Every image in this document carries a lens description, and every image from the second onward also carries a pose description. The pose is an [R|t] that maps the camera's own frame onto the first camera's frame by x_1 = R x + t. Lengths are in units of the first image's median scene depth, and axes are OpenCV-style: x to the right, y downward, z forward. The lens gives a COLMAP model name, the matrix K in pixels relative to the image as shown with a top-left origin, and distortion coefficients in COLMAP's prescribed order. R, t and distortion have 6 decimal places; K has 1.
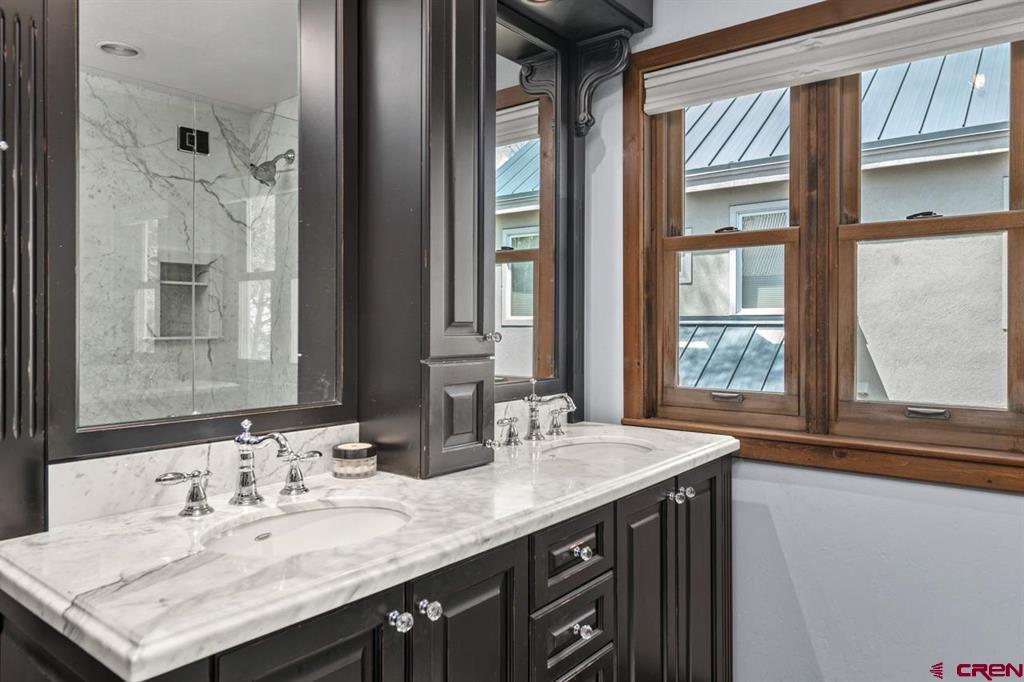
lens RADIAL K [[687.4, 0, 510.9], [0, 687.4, 336.7], [0, 0, 1]] dist [0.003809, 0.004641]
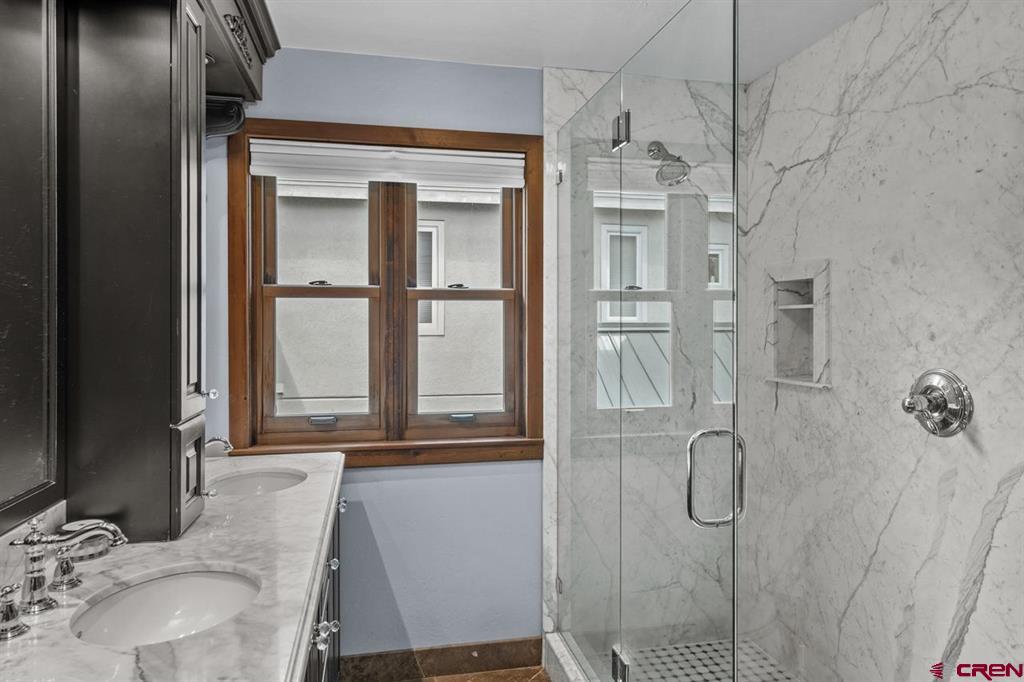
lens RADIAL K [[687.4, 0, 514.5], [0, 687.4, 332.6], [0, 0, 1]] dist [0.003809, 0.004641]
pose [[0.630977, -0.014840, 0.775660, -0.442921], [0.013512, 0.999876, 0.008138, -0.077727], [-0.775684, 0.005345, 0.631099, -0.036720]]
